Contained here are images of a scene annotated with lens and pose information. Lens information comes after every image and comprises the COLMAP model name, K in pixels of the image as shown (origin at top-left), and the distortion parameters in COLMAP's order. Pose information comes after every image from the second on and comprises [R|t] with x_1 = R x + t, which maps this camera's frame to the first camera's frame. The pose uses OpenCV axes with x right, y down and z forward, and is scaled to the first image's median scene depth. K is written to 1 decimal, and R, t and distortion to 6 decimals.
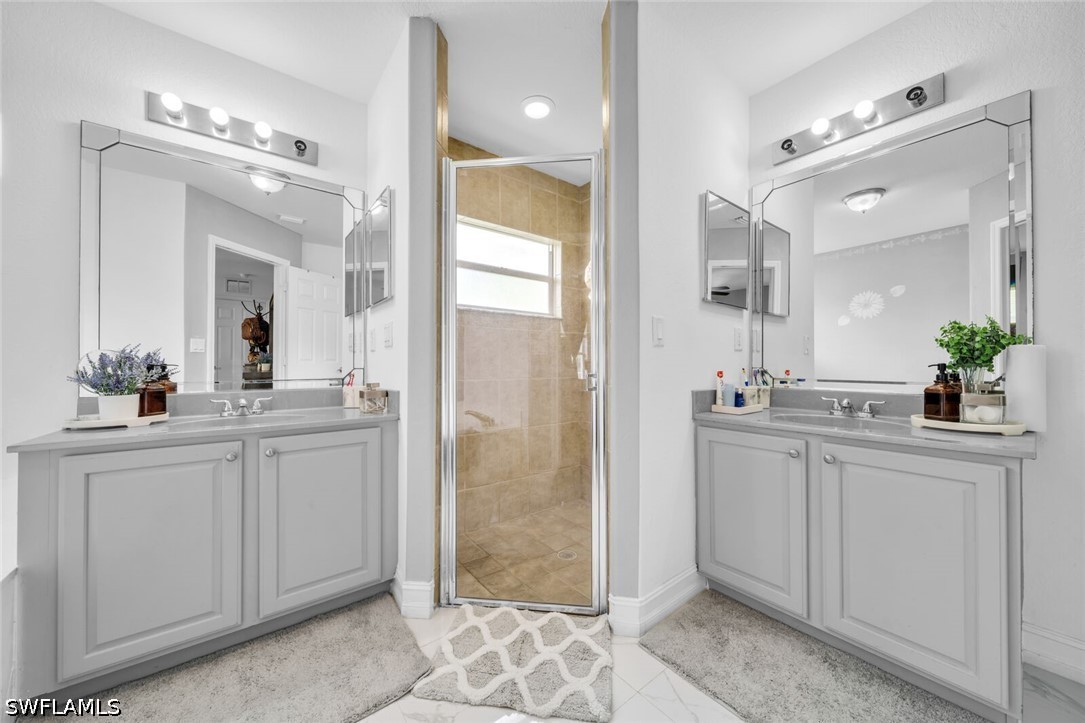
lens RADIAL K [[383.4, 0, 537.4], [0, 383.4, 360.9], [0, 0, 1]] dist [-0.000721, -0.000755]
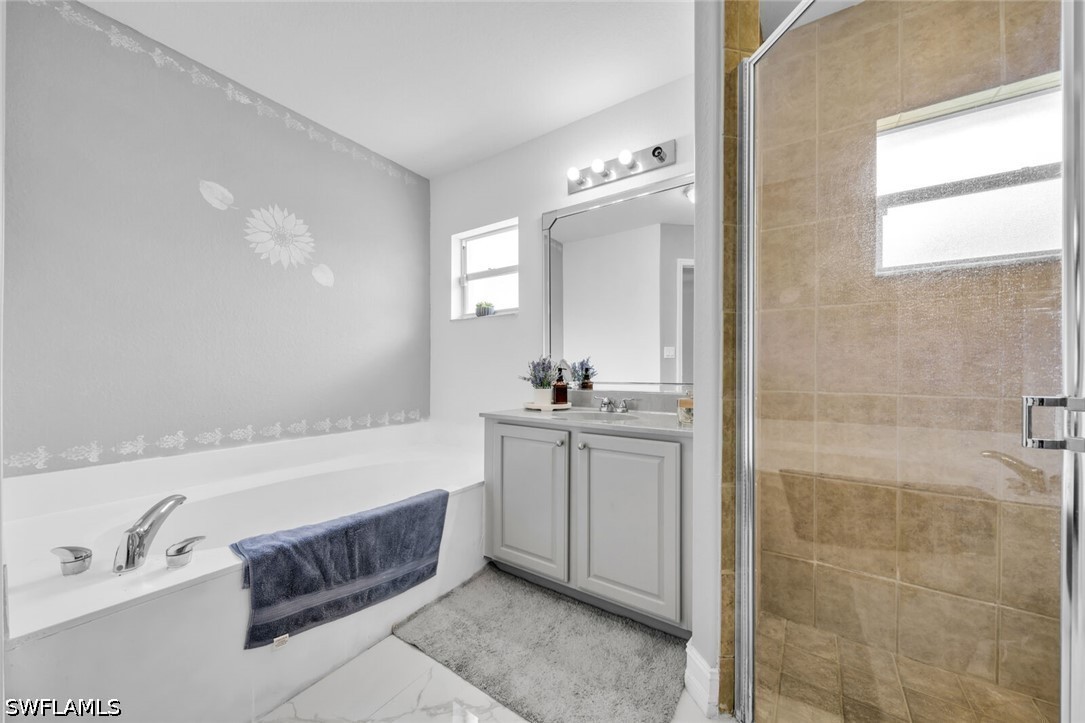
lens RADIAL K [[383.4, 0, 537.2], [0, 383.4, 367.0], [0, 0, 1]] dist [-0.000721, -0.000755]
pose [[0.315852, -0.002064, -0.948806, 0.298042], [0.010674, 0.999942, 0.001378, 0.001589], [0.948748, -0.010563, 0.315856, 0.453636]]
